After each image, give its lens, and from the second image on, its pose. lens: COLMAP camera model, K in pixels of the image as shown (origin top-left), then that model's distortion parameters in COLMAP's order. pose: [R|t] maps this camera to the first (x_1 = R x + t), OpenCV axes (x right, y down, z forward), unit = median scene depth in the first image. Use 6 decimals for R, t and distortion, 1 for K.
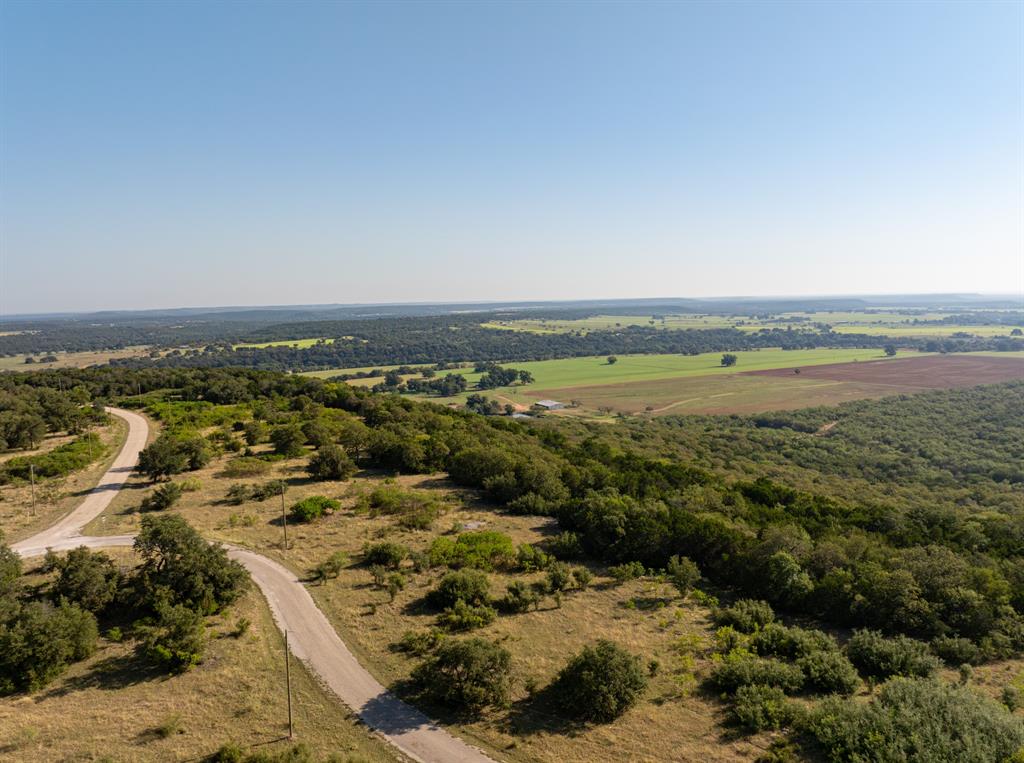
lens RADIAL K [[774.2, 0, 518.3], [0, 774.2, 381.3], [0, 0, 1]] dist [-0.038352, -0.002838]
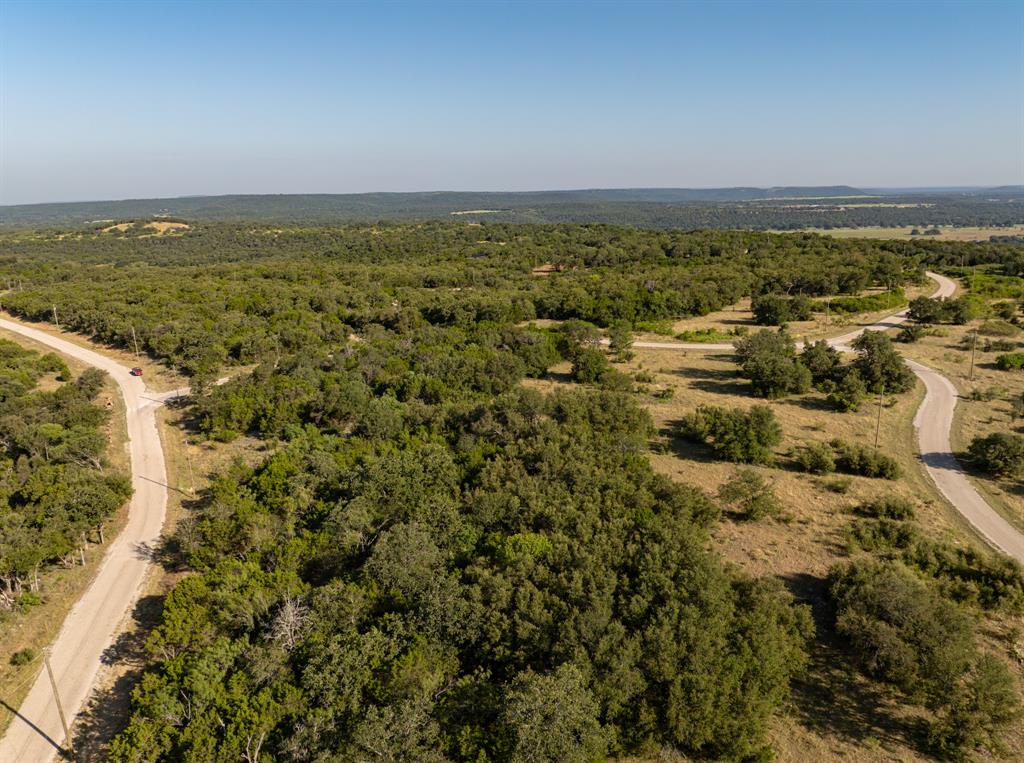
lens RADIAL K [[774.2, 0, 513.5], [0, 774.2, 381.1], [0, 0, 1]] dist [-0.038352, -0.002838]
pose [[0.488029, 0.219572, -0.844758, 0.487010], [-0.081517, 0.975077, 0.206351, 0.017285], [0.869012, -0.031843, 0.493765, -0.368933]]
